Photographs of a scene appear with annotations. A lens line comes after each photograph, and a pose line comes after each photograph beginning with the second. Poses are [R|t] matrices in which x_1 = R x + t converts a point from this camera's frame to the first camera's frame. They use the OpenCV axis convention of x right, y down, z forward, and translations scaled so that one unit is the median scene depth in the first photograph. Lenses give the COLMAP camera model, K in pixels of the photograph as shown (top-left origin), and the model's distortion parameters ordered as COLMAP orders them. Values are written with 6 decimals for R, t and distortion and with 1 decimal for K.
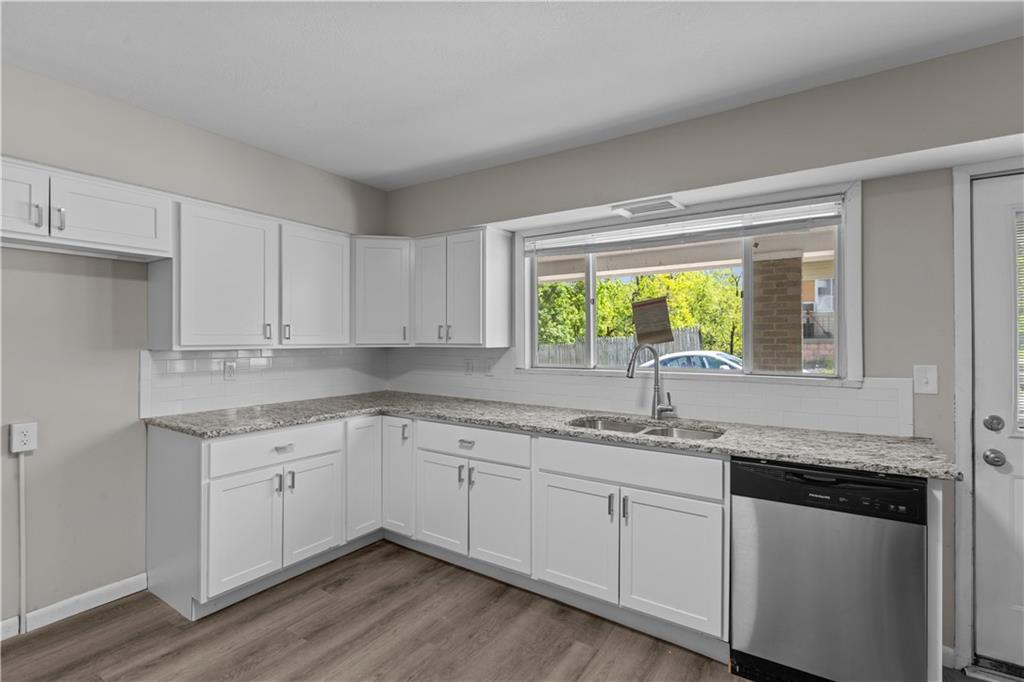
lens RADIAL K [[476.0, 0, 503.5], [0, 476.0, 338.2], [0, 0, 1]] dist [-0.005805, -0.000764]
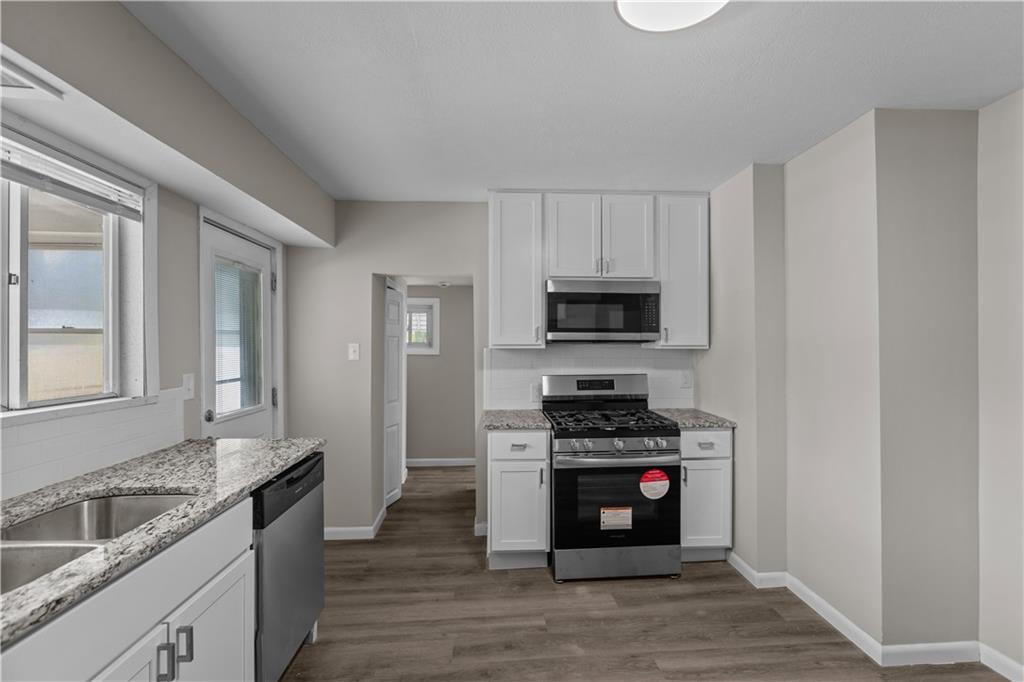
lens RADIAL K [[476.0, 0, 517.7], [0, 476.0, 345.7], [0, 0, 1]] dist [-0.005805, -0.000764]
pose [[-0.593541, -0.002554, 0.804800, -0.415799], [-0.004798, 0.999988, -0.000365, -0.011540], [-0.804789, -0.004078, -0.593546, 0.937706]]
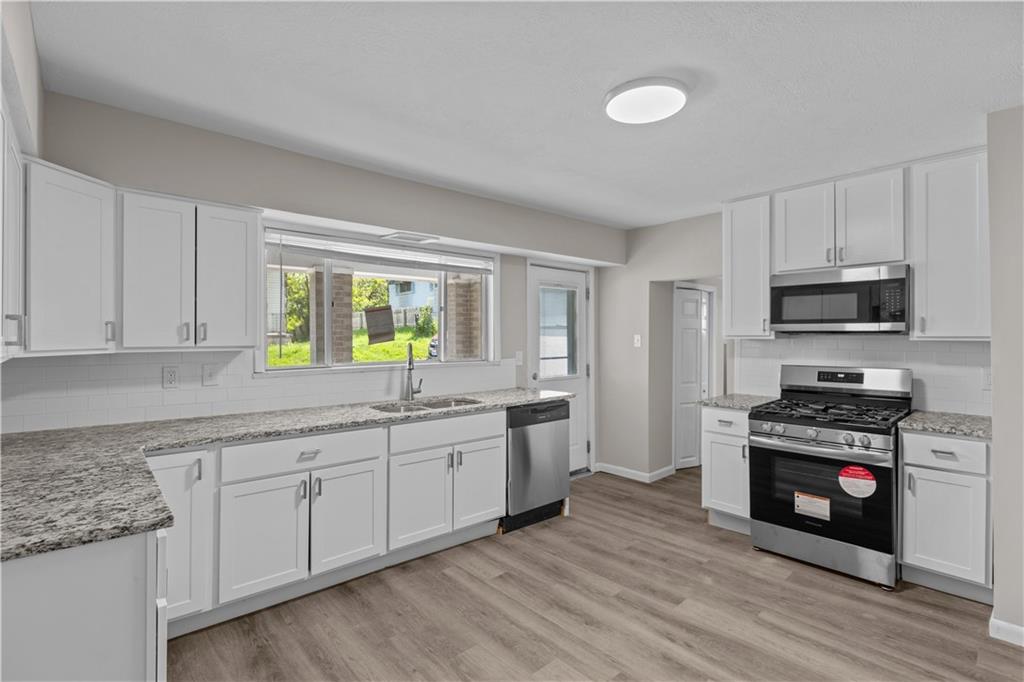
lens RADIAL K [[476.0, 0, 514.5], [0, 476.0, 337.7], [0, 0, 1]] dist [-0.005805, -0.000764]
pose [[0.260196, -0.006238, 0.965536, -0.988958], [-0.004931, 0.999958, 0.007789, -0.016578], [-0.965543, -0.006788, 0.260154, 0.437796]]
